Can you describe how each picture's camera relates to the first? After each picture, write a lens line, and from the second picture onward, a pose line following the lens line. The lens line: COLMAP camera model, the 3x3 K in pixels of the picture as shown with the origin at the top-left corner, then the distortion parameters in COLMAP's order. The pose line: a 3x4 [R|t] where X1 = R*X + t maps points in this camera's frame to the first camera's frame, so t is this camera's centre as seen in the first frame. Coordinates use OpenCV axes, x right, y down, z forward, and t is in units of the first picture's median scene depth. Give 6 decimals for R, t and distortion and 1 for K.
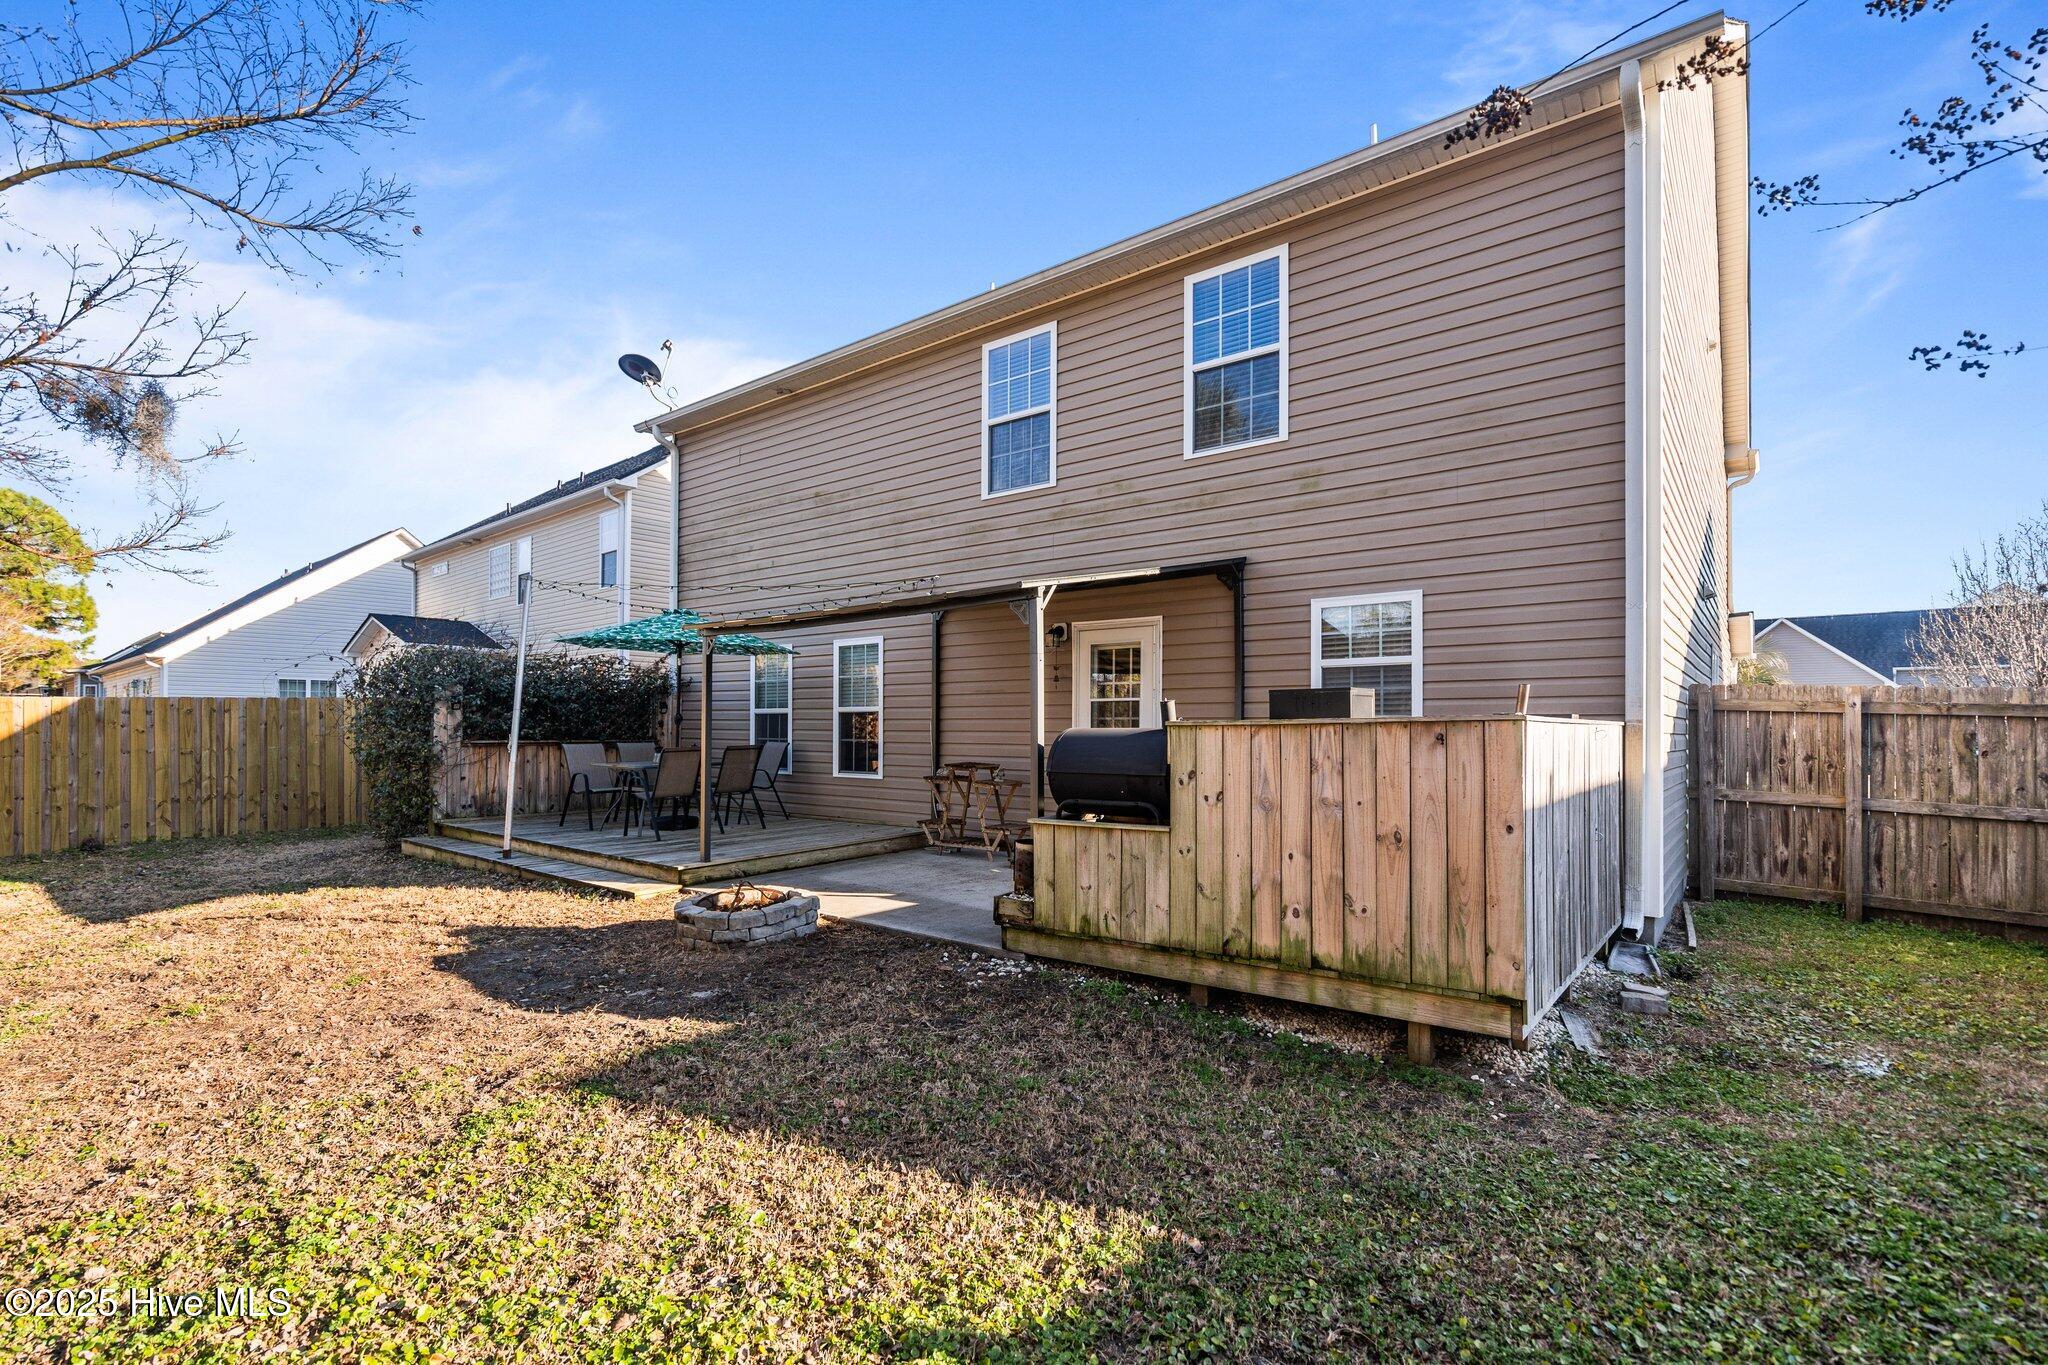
lens RADIAL K [[924.5, 0, 1027.6], [0, 924.5, 729.3], [0, 0, 1]] dist [-0.008265, 0.000114]
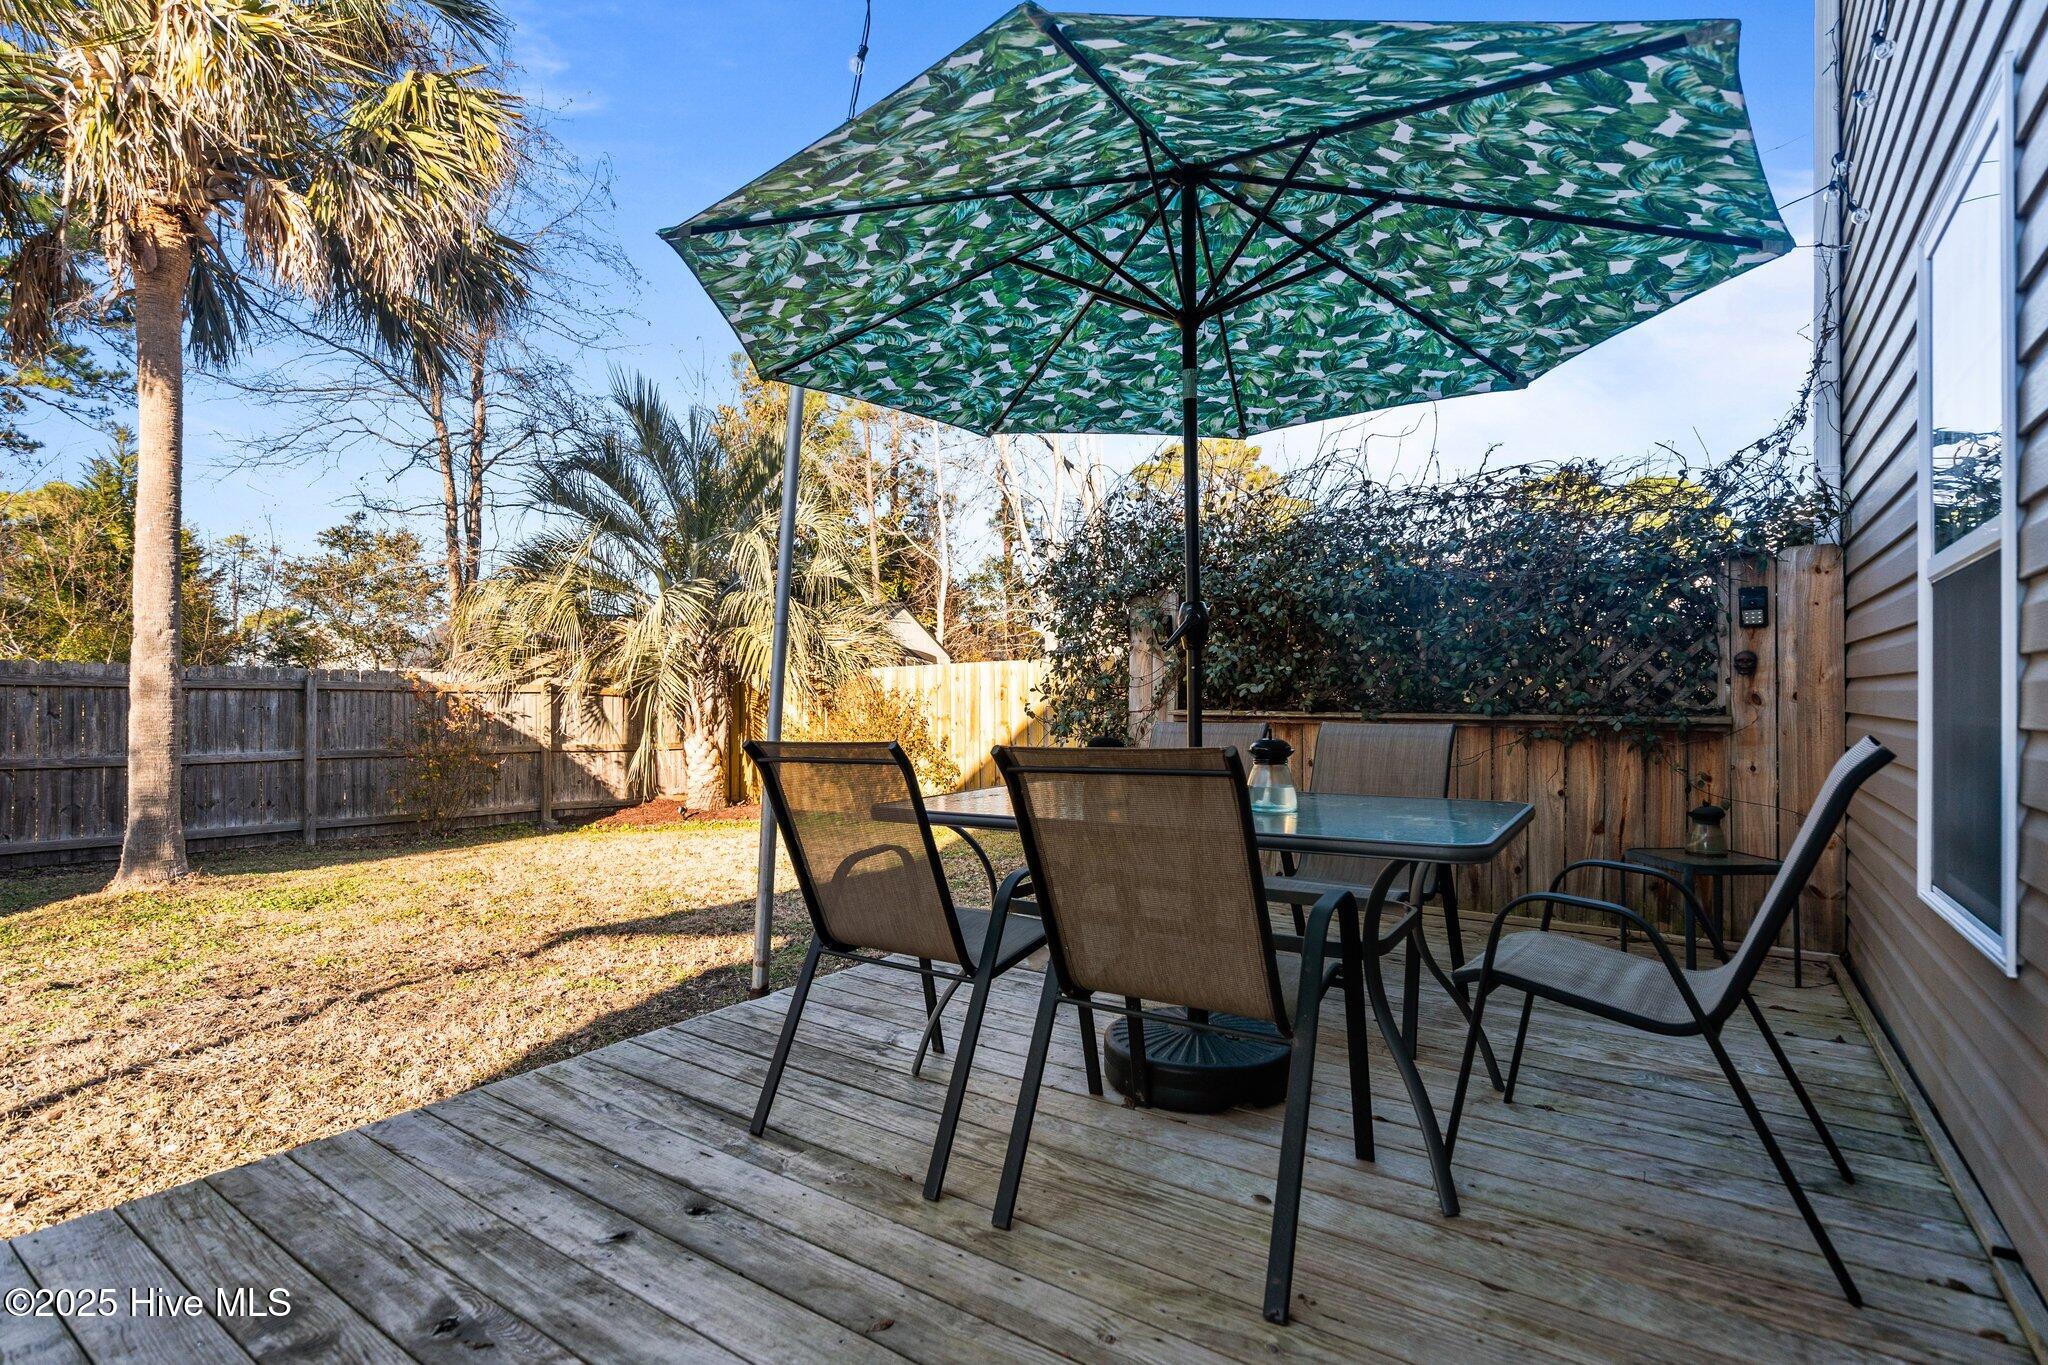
lens RADIAL K [[953.3, 0, 1023.9], [0, 953.3, 686.3], [0, 0, 1]] dist [0.003144, 0.000561]
pose [[0.056818, -0.006571, -0.998363, -0.215180], [-0.003895, 0.999969, -0.006803, 0.005779], [0.998377, 0.004275, 0.056791, 1.380324]]
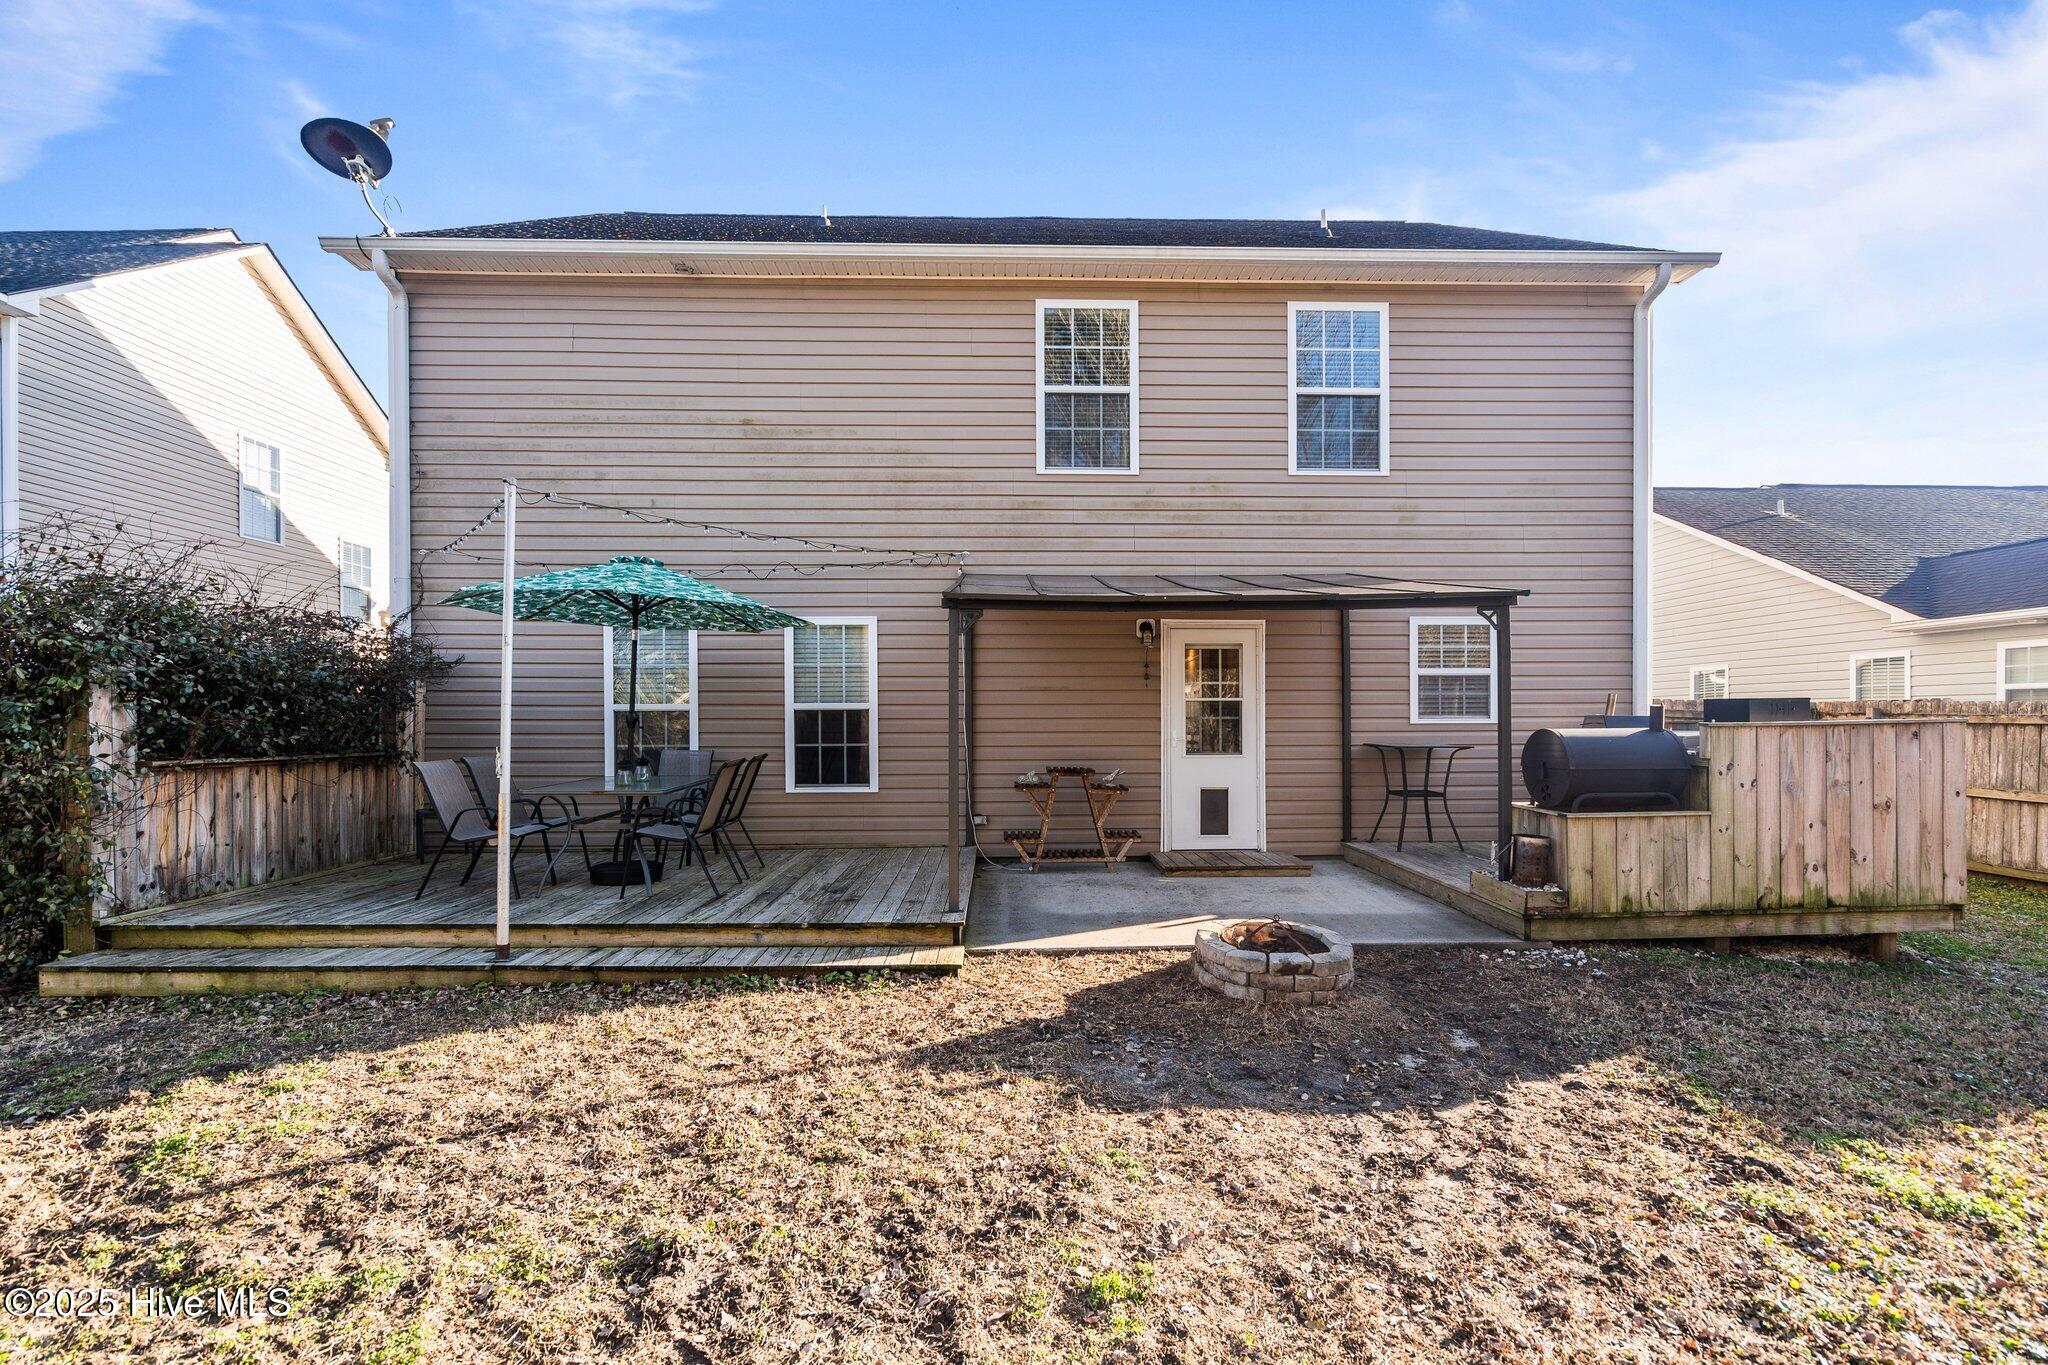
lens RADIAL K [[947.8, 0, 1026.3], [0, 947.8, 724.4], [0, 0, 1]] dist [-0.001296, 0.000683]
pose [[0.770940, -0.006381, 0.636876, -0.882046], [0.006706, 0.999976, 0.001902, -0.010396], [-0.636872, 0.002805, 0.770964, 0.411369]]
